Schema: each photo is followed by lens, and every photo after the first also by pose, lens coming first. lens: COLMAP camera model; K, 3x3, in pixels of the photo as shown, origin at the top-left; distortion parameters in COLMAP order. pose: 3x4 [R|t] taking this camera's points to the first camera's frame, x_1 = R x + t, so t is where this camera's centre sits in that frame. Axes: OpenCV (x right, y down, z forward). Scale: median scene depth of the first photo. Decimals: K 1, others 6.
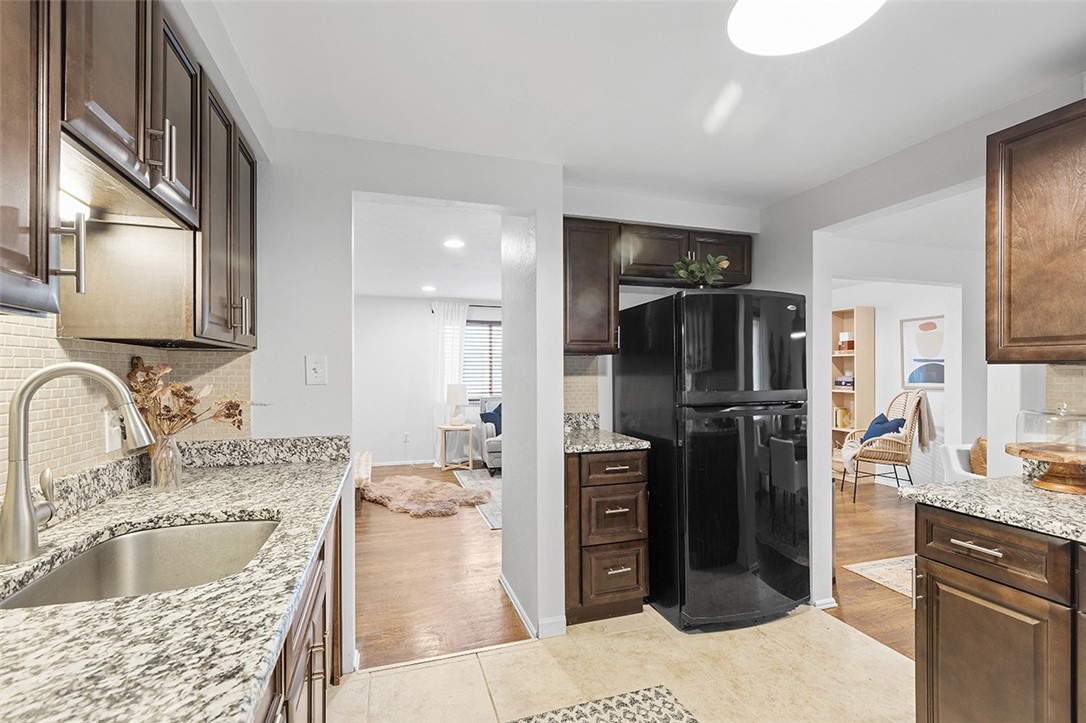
lens RADIAL K [[492.8, 0, 547.7], [0, 492.8, 366.9], [0, 0, 1]] dist [0.004788, -0.000104]
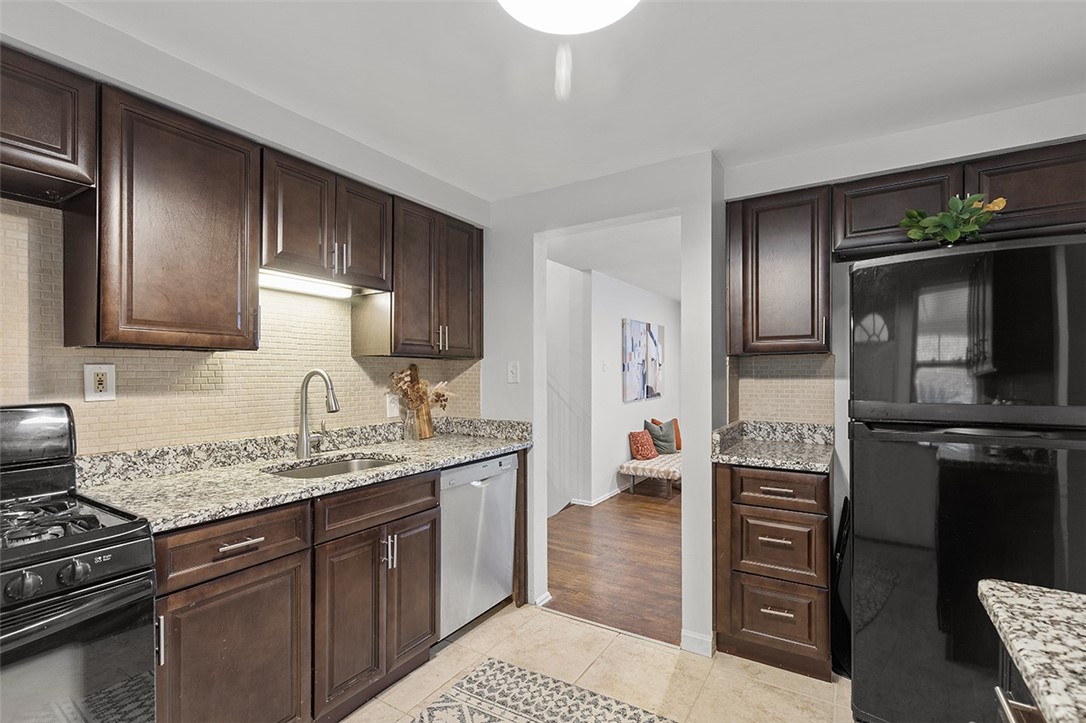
lens RADIAL K [[492.8, 0, 548.6], [0, 492.8, 371.2], [0, 0, 1]] dist [0.004788, -0.000104]
pose [[0.643608, -0.002142, -0.765353, 0.659442], [0.006457, 0.999976, 0.002632, 0.000922], [0.765328, -0.006636, 0.643606, 0.209764]]
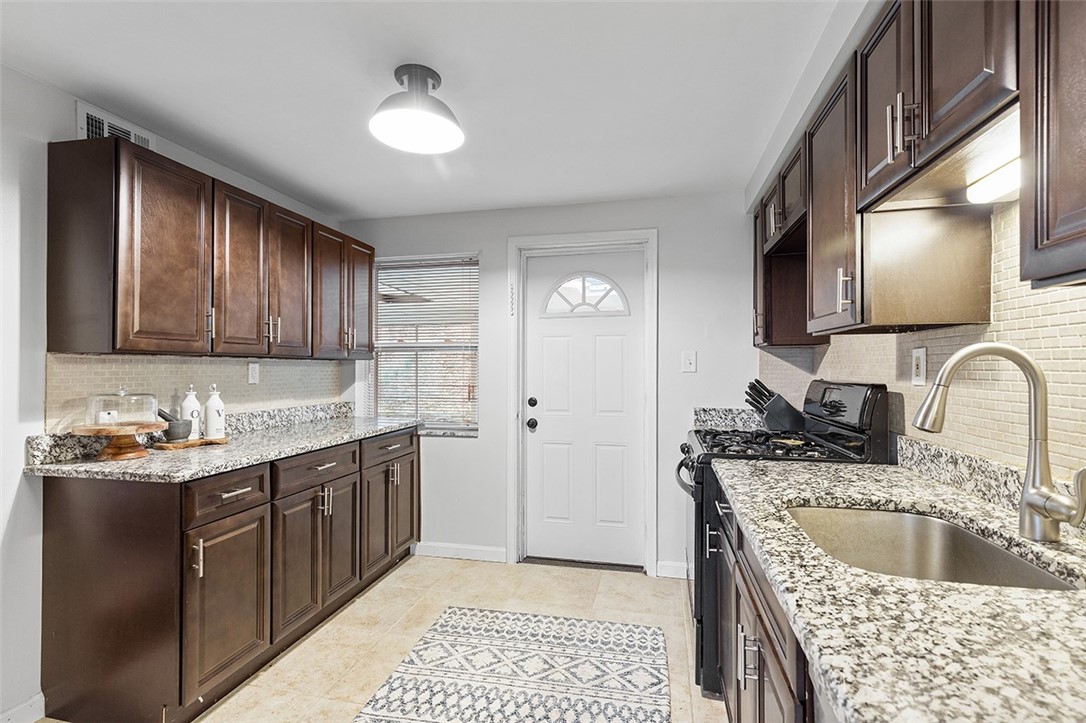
lens RADIAL K [[492.8, 0, 546.2], [0, 492.8, 363.3], [0, 0, 1]] dist [0.004788, -0.000104]
pose [[-0.856368, 0.004983, 0.516342, -0.363883], [-0.002727, 0.999896, -0.014172, 0.025313], [-0.516359, -0.013545, -0.856265, 1.182952]]
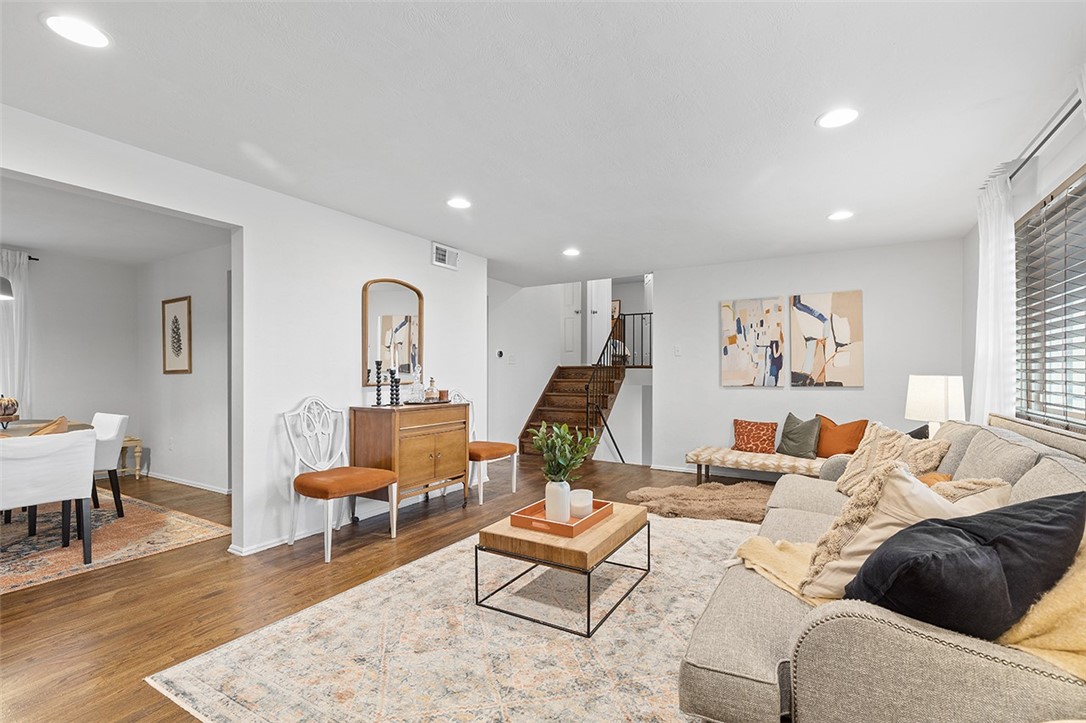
lens RADIAL K [[492.8, 0, 547.6], [0, 492.8, 372.6], [0, 0, 1]] dist [0.004788, -0.000104]
pose [[-0.750505, 0.002067, -0.660862, 1.313977], [0.003254, 0.999995, -0.000568, 0.103487], [0.660857, -0.002577, -0.750507, 3.672581]]
